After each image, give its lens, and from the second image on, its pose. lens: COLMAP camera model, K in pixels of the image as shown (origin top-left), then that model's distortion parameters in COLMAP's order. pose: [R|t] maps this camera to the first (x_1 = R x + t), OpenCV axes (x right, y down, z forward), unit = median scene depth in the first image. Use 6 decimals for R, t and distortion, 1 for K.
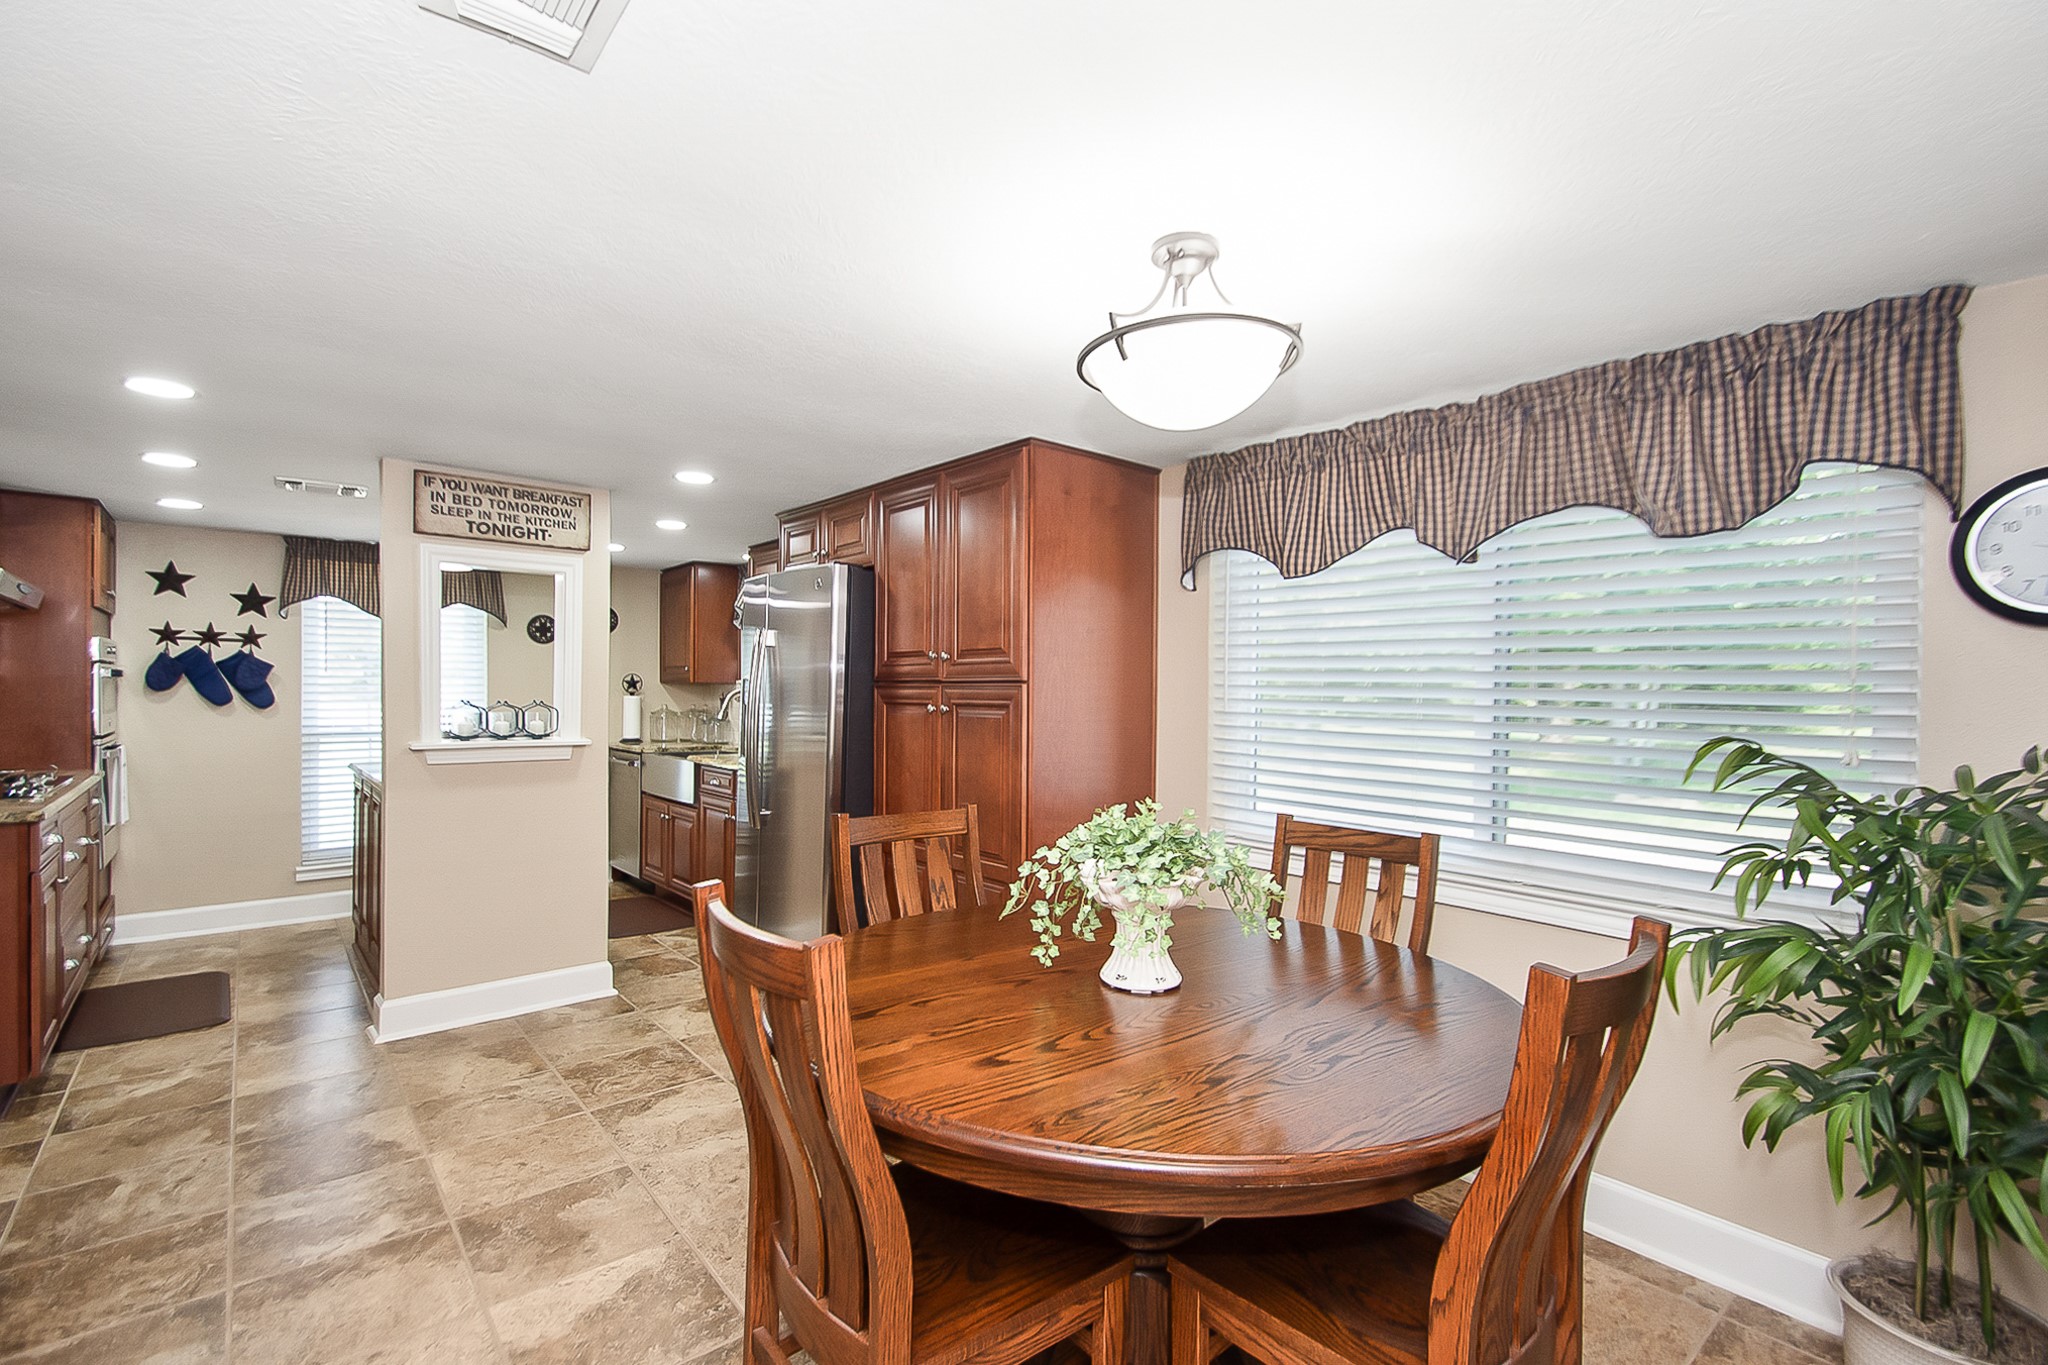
lens RADIAL K [[932.6, 0, 1025.1], [0, 932.6, 714.9], [0, 0, 1]] dist [0.005331, 0.000161]
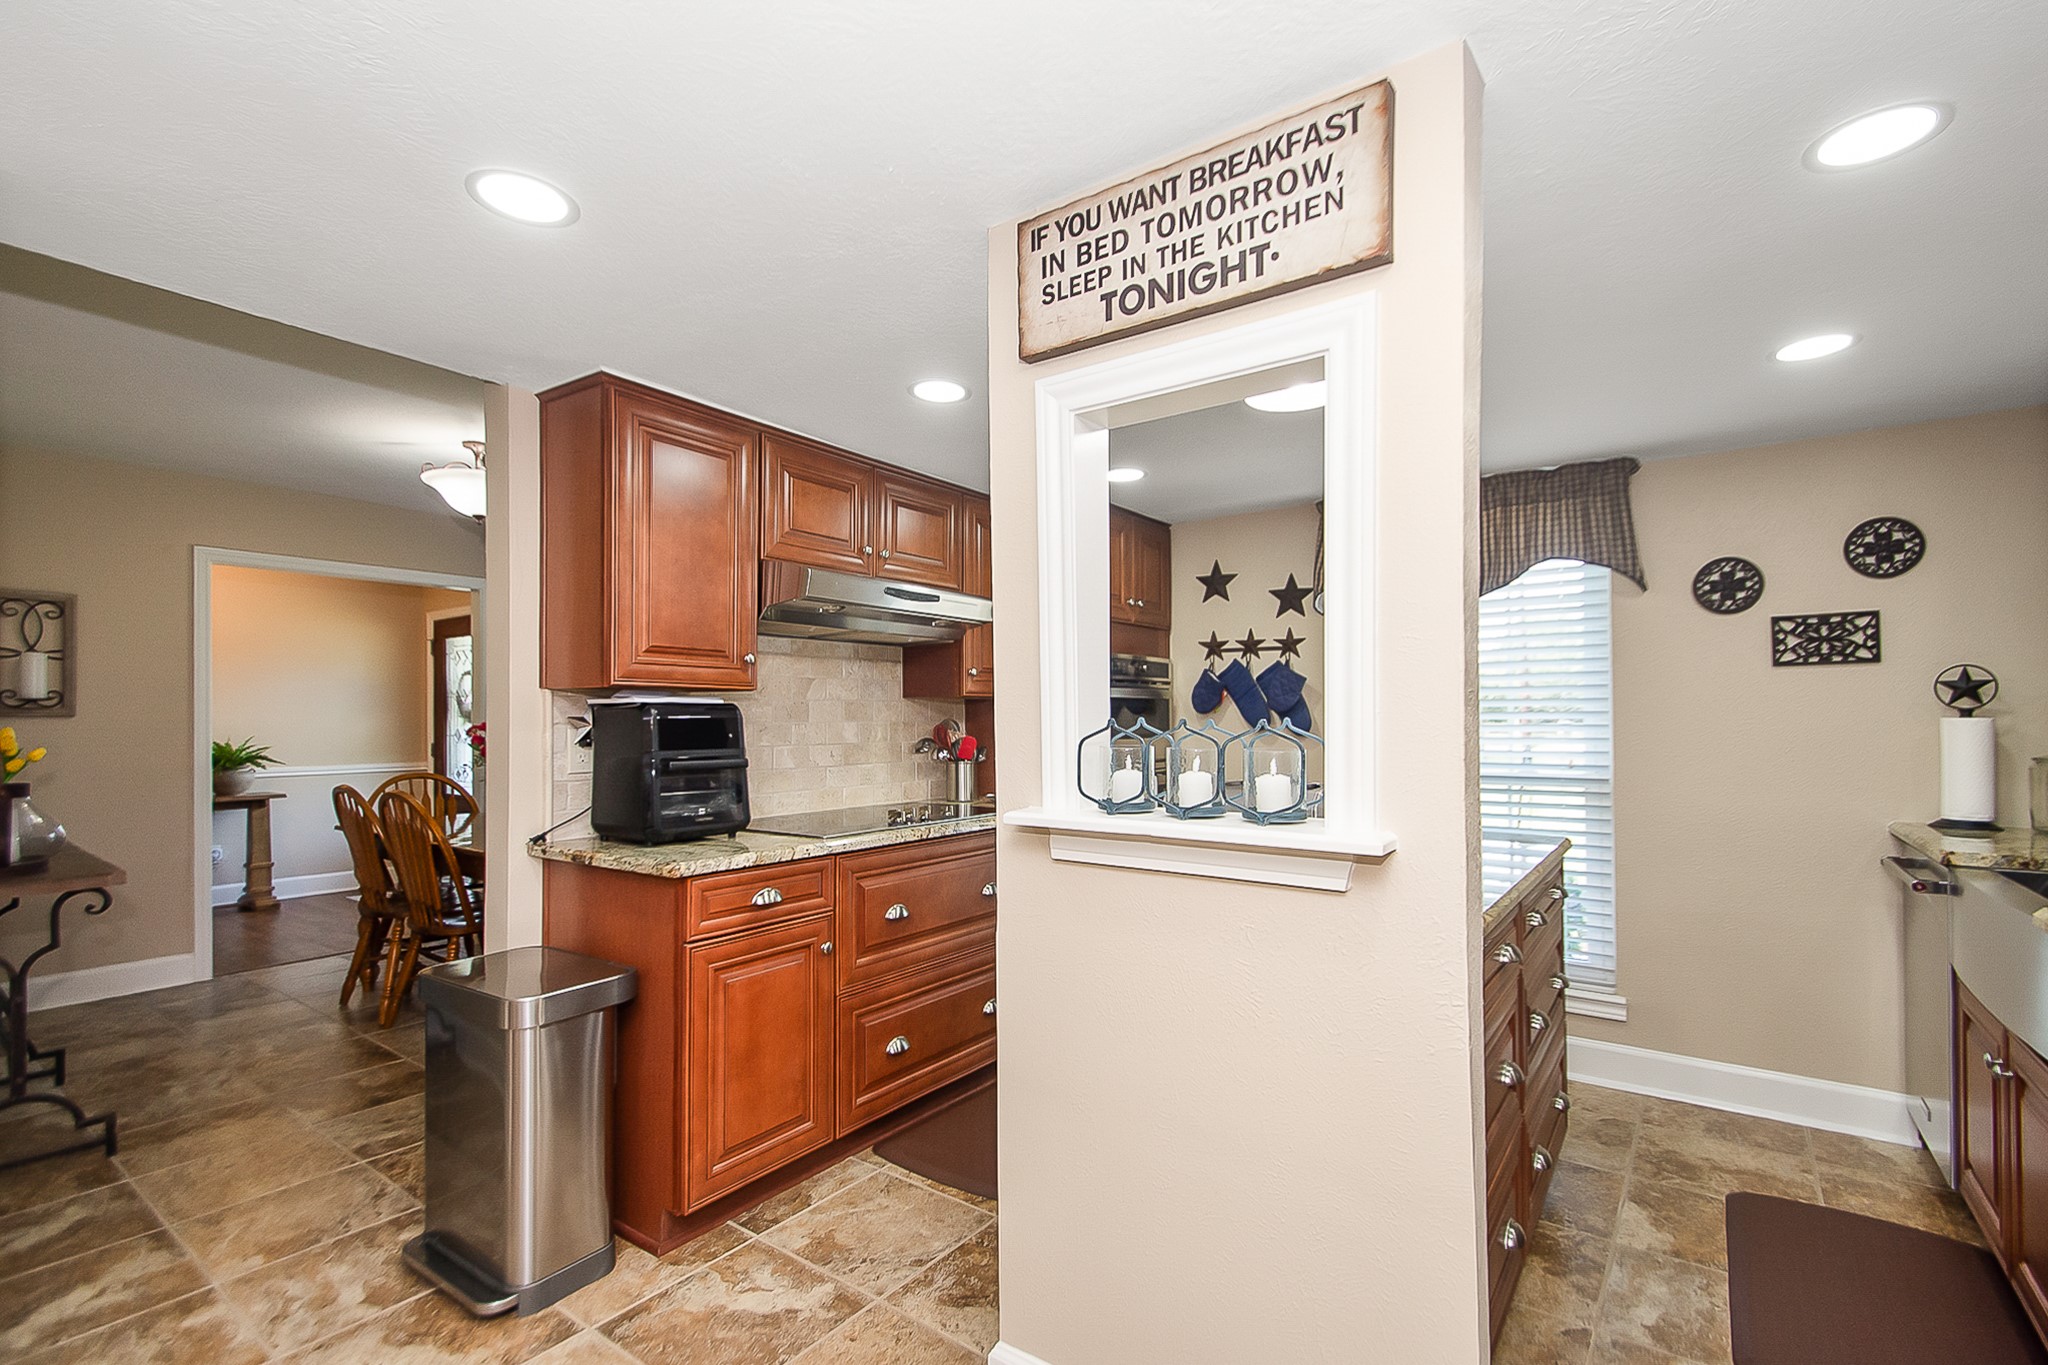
lens RADIAL K [[905.5, 0, 1025.5], [0, 905.5, 702.1], [0, 0, 1]] dist [0.010356, -0.000303]
pose [[0.228143, -0.024070, -0.973330, -0.203091], [-0.020533, 0.999353, -0.029526, -0.010814], [0.973411, 0.026721, 0.227502, 0.849157]]
